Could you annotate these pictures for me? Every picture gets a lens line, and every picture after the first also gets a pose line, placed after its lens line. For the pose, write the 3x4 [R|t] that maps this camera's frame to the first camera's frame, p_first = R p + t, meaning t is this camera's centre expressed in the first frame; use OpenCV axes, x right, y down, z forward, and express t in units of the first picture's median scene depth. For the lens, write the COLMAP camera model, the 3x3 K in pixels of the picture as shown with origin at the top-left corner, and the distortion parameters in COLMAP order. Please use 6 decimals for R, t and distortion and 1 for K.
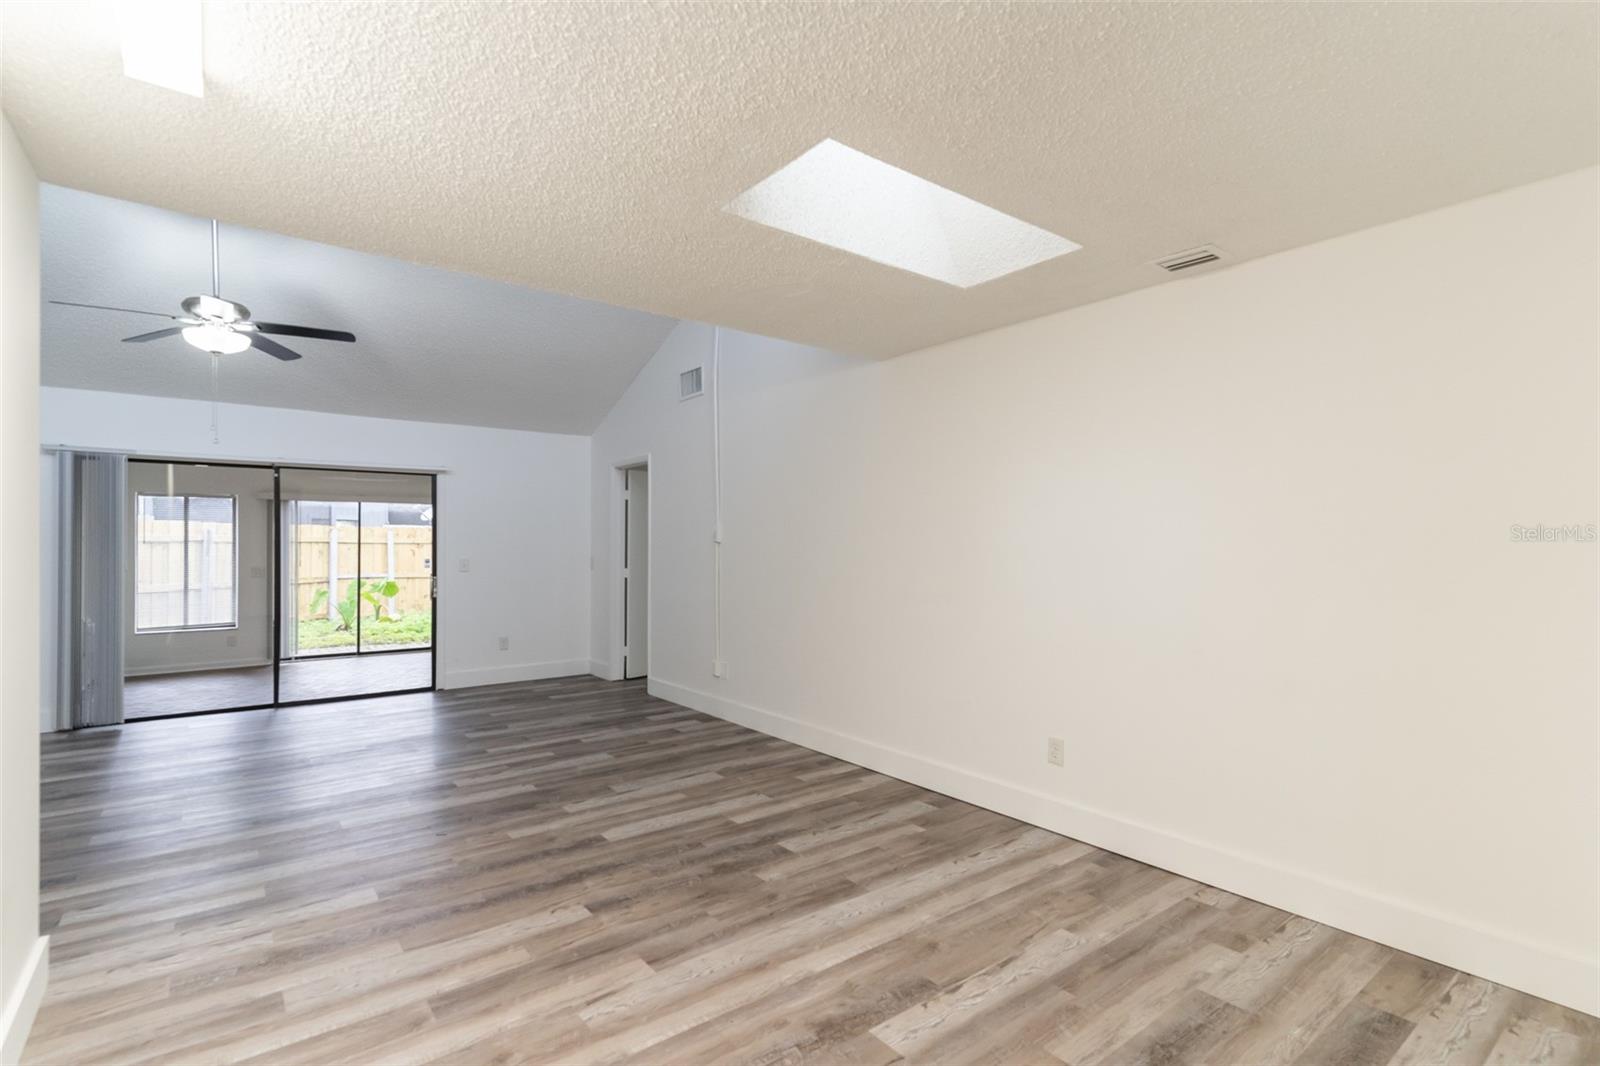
lens RADIAL K [[764.4, 0, 808.8], [0, 764.4, 540.8], [0, 0, 1]] dist [0.008045, -0.002416]
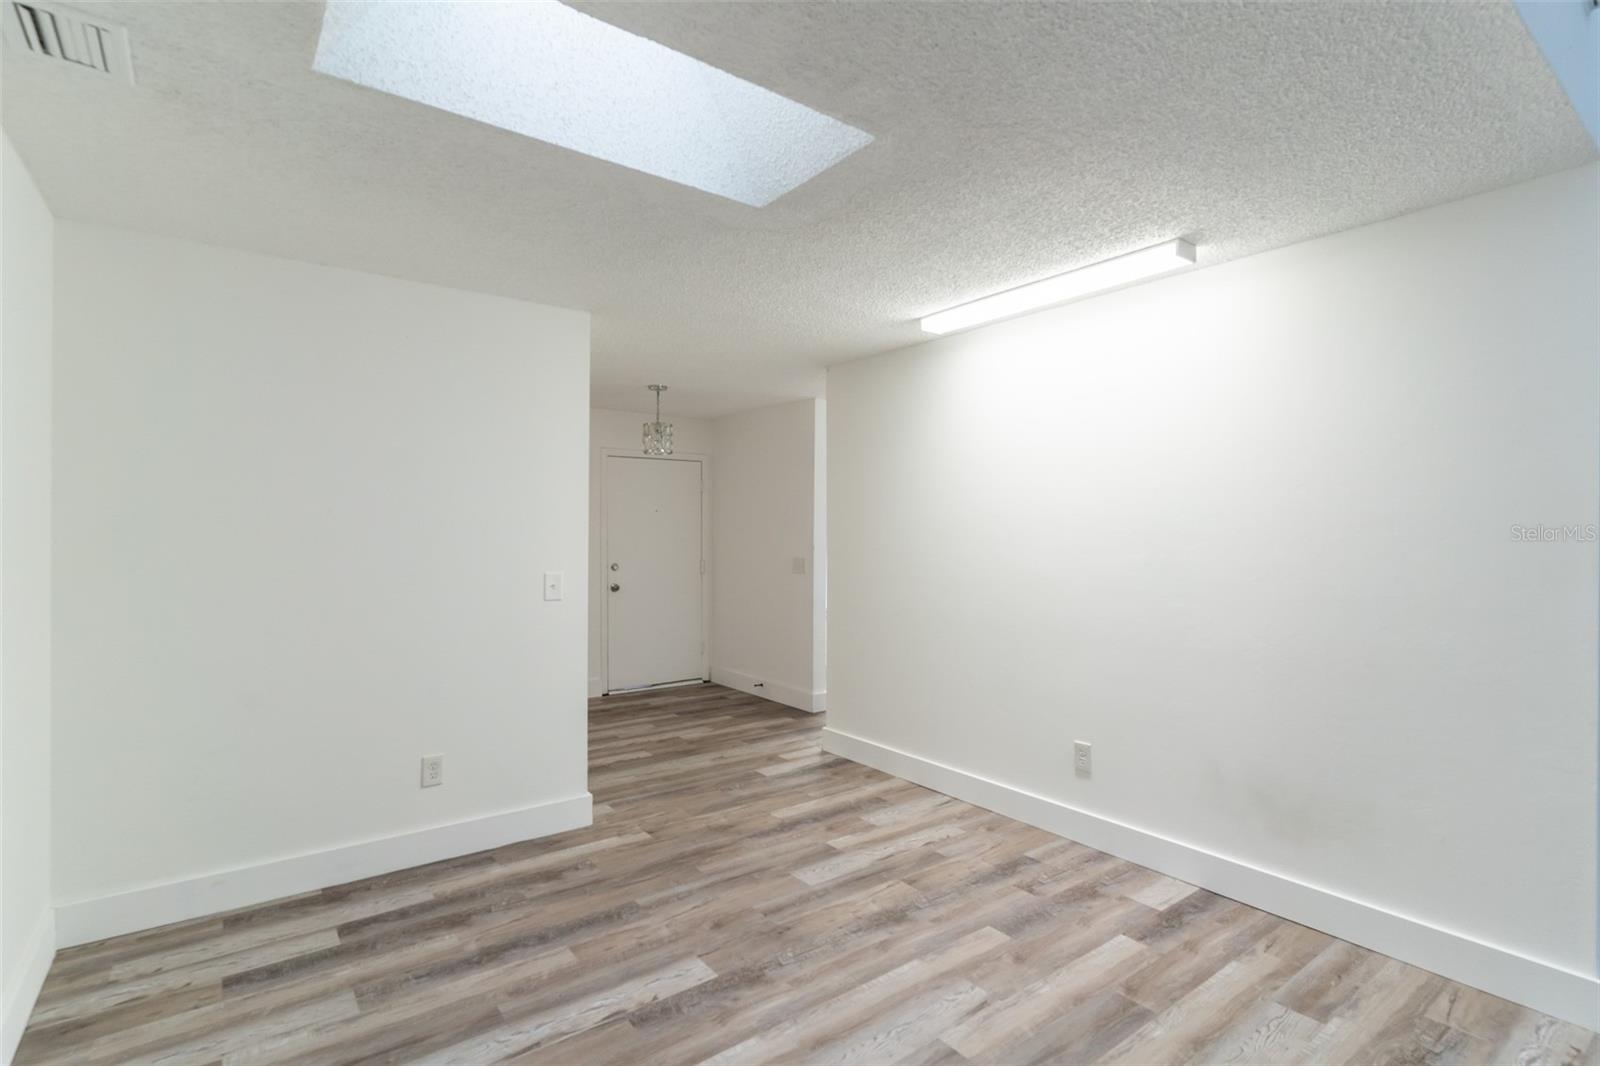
lens RADIAL K [[764.4, 0, 805.0], [0, 764.4, 542.5], [0, 0, 1]] dist [0.008045, -0.002416]
pose [[-0.999705, -0.003249, 0.024058, -0.051312], [-0.002925, 0.999905, 0.013459, -0.011424], [-0.024099, 0.013385, -0.999620, 1.443636]]
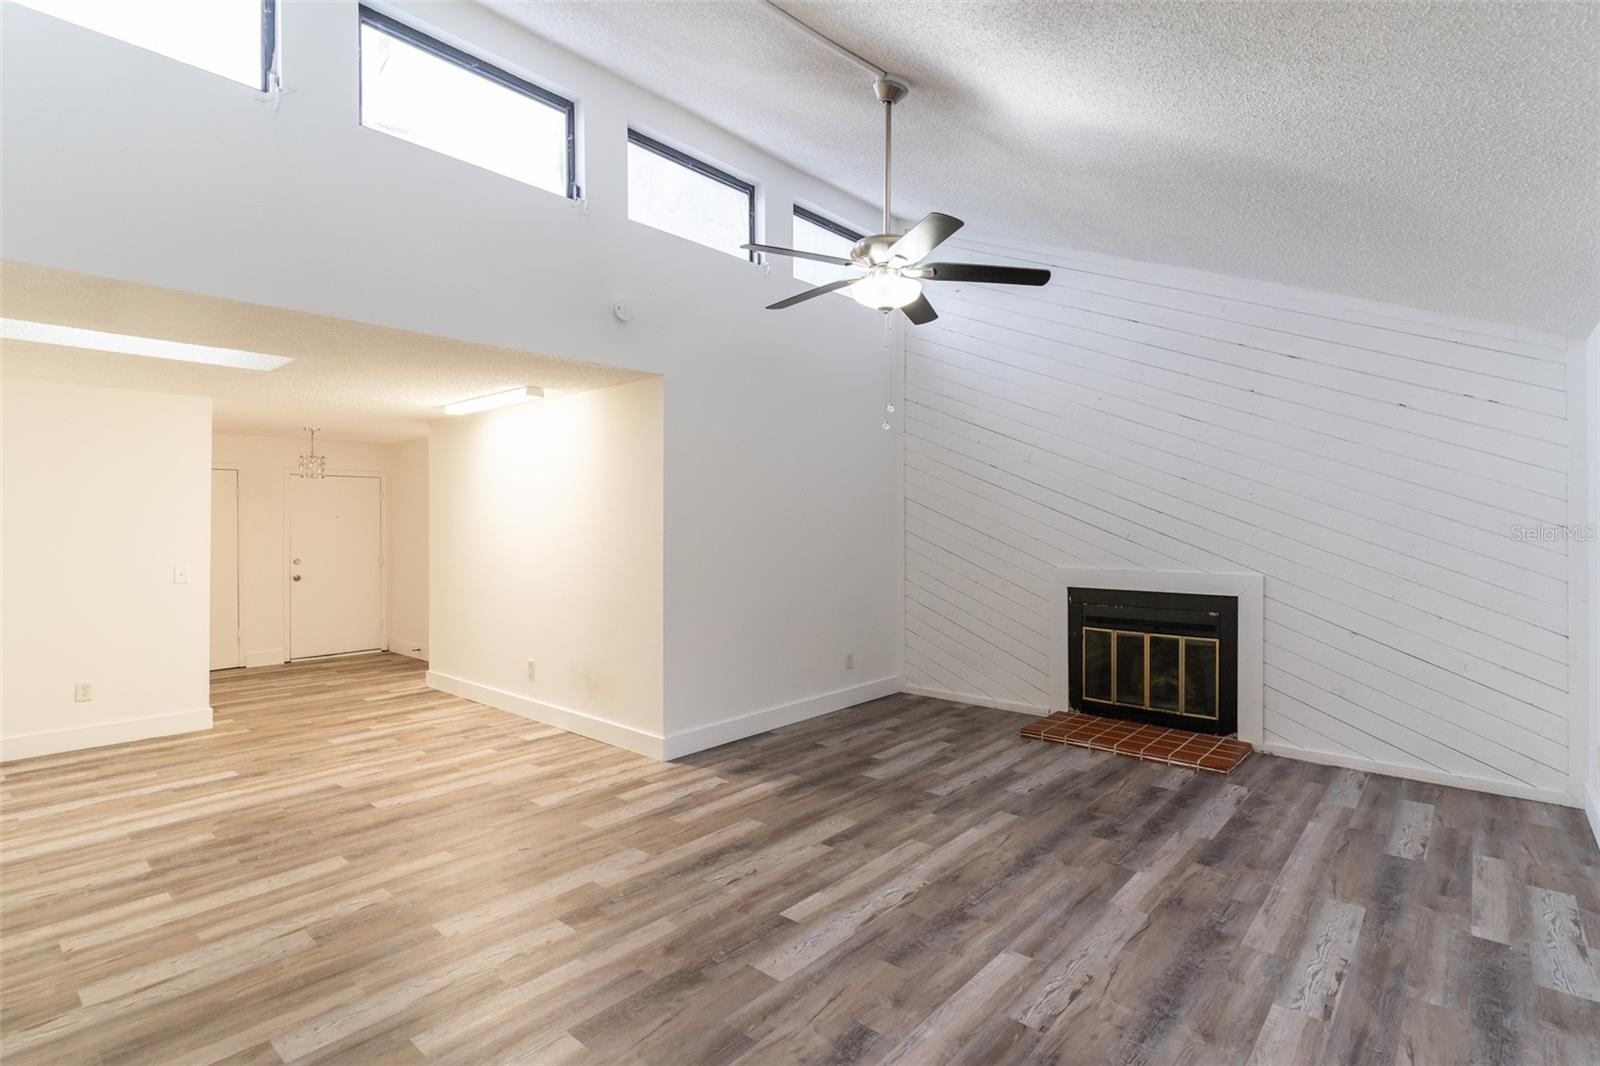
lens RADIAL K [[764.4, 0, 788.6], [0, 764.4, 521.9], [0, 0, 1]] dist [0.008045, -0.002416]
pose [[-0.986075, 0.000909, -0.166299, -0.738145], [0.001716, 0.999987, -0.004707, -0.038919], [0.166292, -0.004927, -0.986064, 2.301526]]
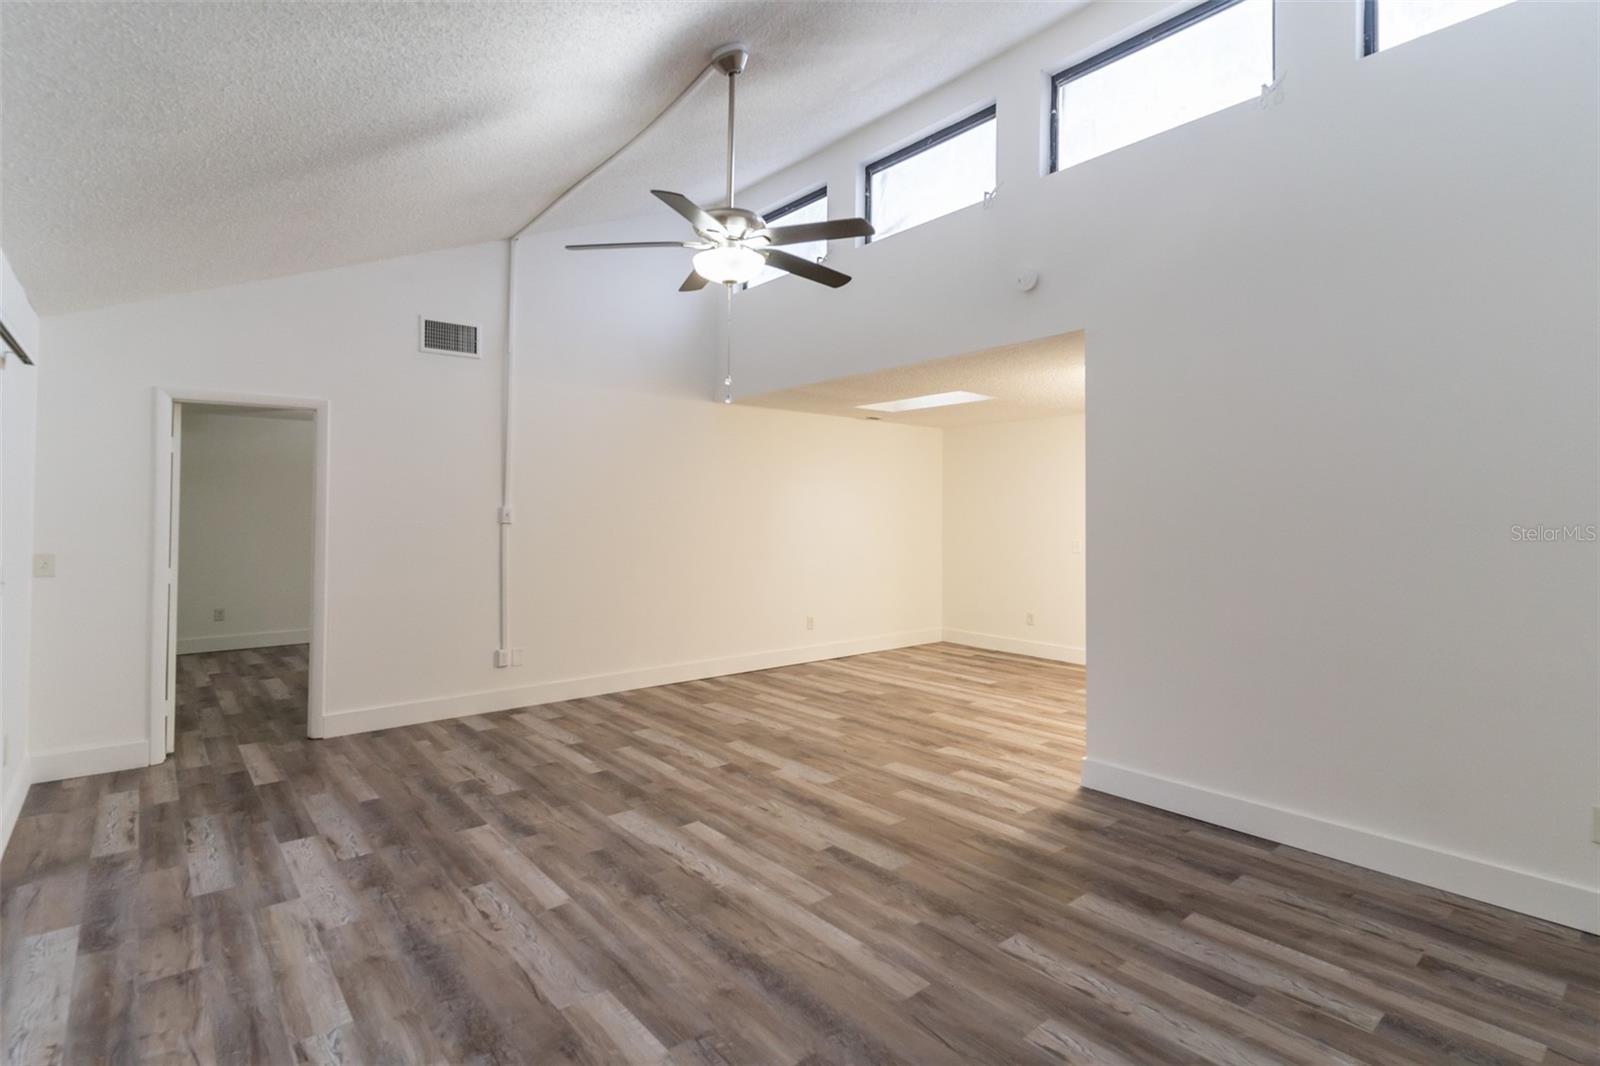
lens RADIAL K [[764.4, 0, 798.4], [0, 764.4, 480.5], [0, 0, 1]] dist [0.008045, -0.002416]
pose [[-0.038587, 0.046512, 0.998172, -2.034563], [-0.006116, 0.998886, -0.046781, -0.016617], [-0.999237, -0.007910, -0.038260, 1.281154]]
